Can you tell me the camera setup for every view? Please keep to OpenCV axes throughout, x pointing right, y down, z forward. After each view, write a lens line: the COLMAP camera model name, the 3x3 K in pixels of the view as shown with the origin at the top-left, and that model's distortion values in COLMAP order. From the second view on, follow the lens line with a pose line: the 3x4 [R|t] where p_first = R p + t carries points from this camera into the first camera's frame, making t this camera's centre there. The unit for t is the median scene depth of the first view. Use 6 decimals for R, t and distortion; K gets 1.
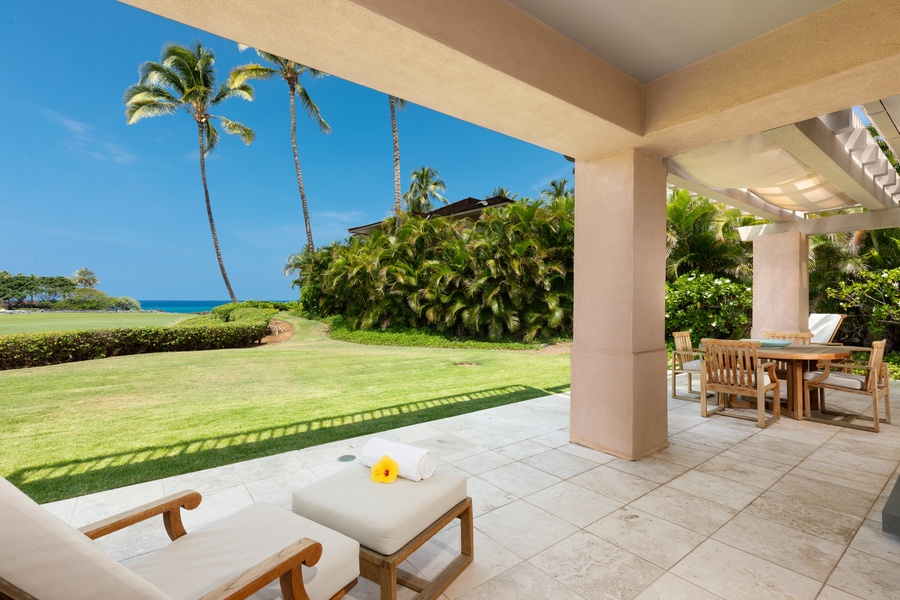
lens RADIAL K [[402.8, 0, 450.0], [0, 402.8, 300.0], [0, 0, 1]] dist [-0.008764, 0.000218]
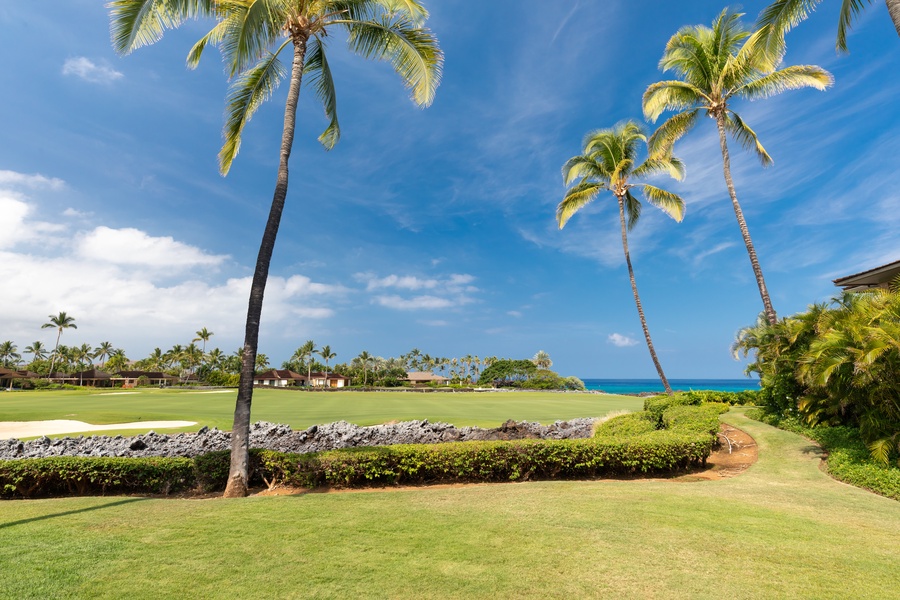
lens RADIAL K [[449.8, 0, 450.0], [0, 449.8, 300.0], [0, 0, 1]] dist [-0.001228, -0.000464]
pose [[0.580504, -0.136533, -0.802729, -0.048265], [0.000377, 0.985887, -0.167413, -0.032705], [0.814257, 0.096881, 0.572363, 0.122963]]
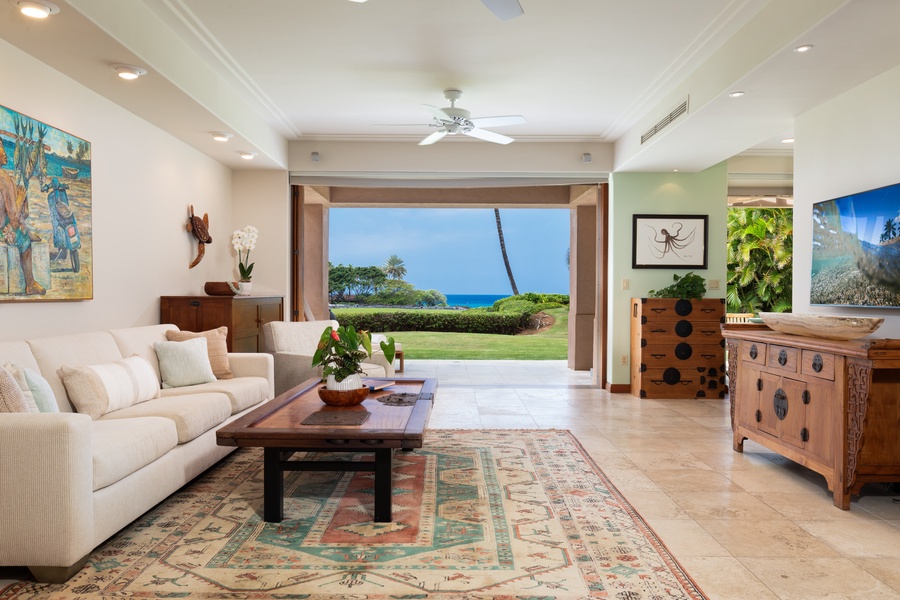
lens RADIAL K [[707.0, 0, 450.0], [0, 707.0, 300.0], [0, 0, 1]] dist [0.004444, 0.000983]
pose [[0.785612, 0.006572, -0.618685, 0.337442], [-0.002388, 0.999968, 0.007591, 0.006734], [0.618715, -0.004487, 0.785603, -0.325218]]
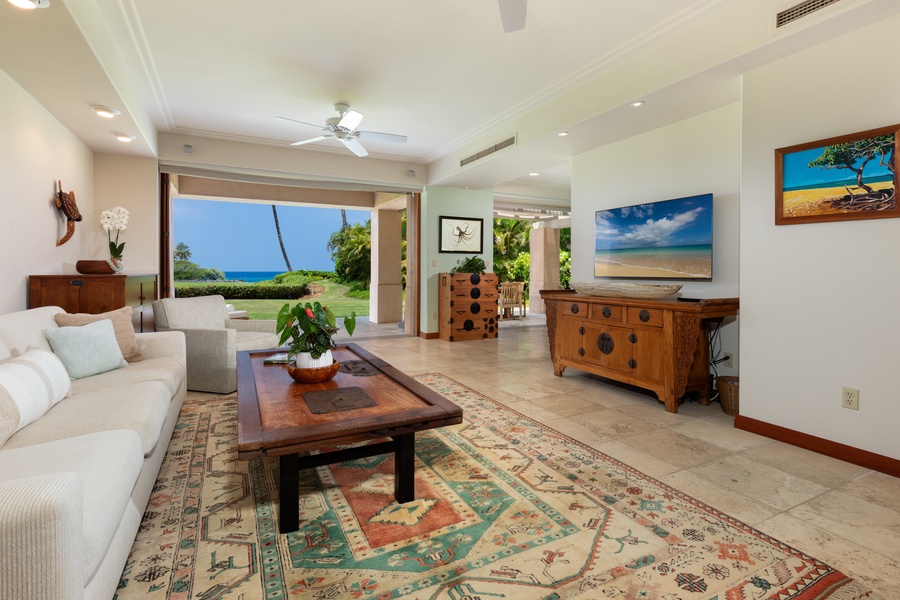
lens RADIAL K [[442.2, 0, 449.2], [0, 442.2, 273.6], [0, 0, 1]] dist [0.004845, -0.000354]
pose [[0.981672, -0.002433, -0.190564, 0.247296], [0.003717, 0.999973, 0.006382, 0.006518], [0.190543, -0.006973, 0.981654, -0.302825]]
